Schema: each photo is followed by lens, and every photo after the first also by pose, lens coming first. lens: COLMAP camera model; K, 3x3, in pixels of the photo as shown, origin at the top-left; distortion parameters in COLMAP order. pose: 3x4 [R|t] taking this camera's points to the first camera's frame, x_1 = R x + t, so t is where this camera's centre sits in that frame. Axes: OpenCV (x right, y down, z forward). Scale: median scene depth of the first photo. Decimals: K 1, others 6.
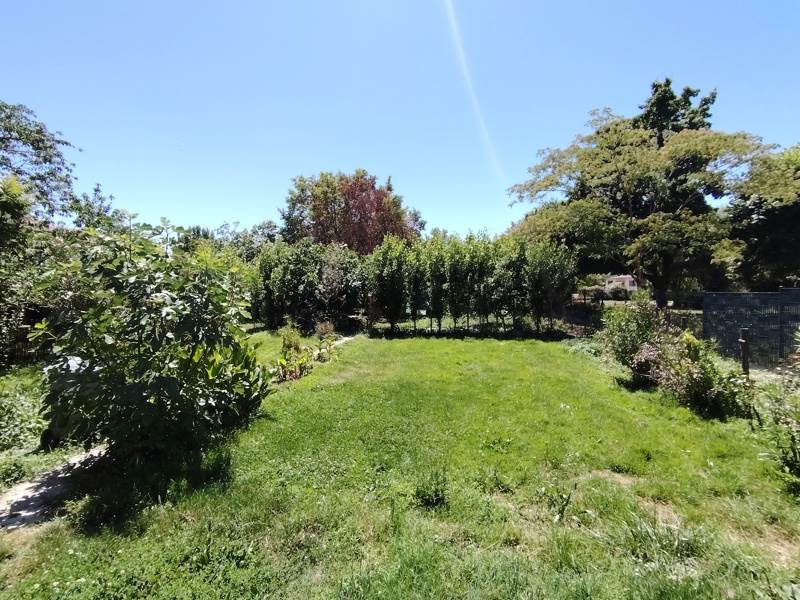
lens RADIAL K [[373.4, 0, 400.0], [0, 373.4, 300.0], [0, 0, 1]] dist [0.001290, -0.000054]
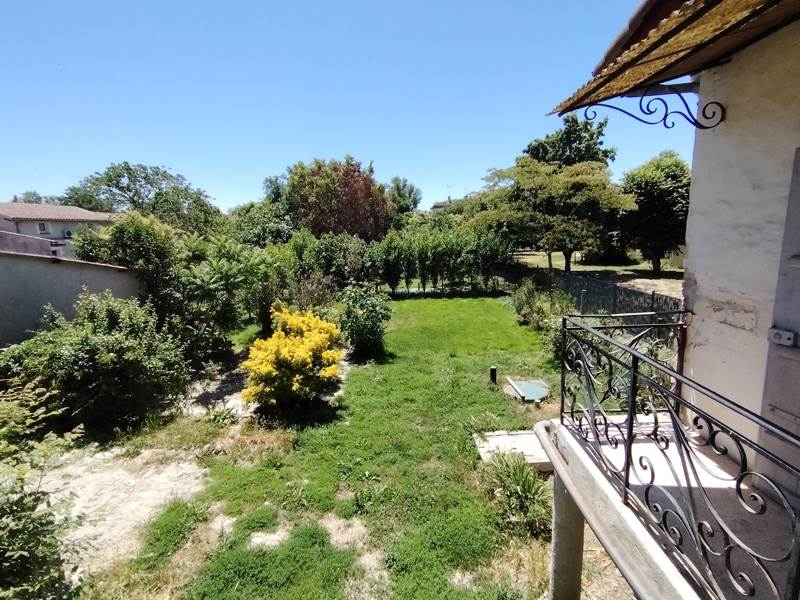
lens RADIAL K [[373.4, 0, 400.0], [0, 373.4, 300.0], [0, 0, 1]] dist [0.001290, -0.000054]
pose [[0.993511, -0.046023, 0.104010, -0.154391], [0.029909, 0.988007, 0.151486, -0.122535], [-0.109734, -0.147392, 0.982972, -0.498991]]
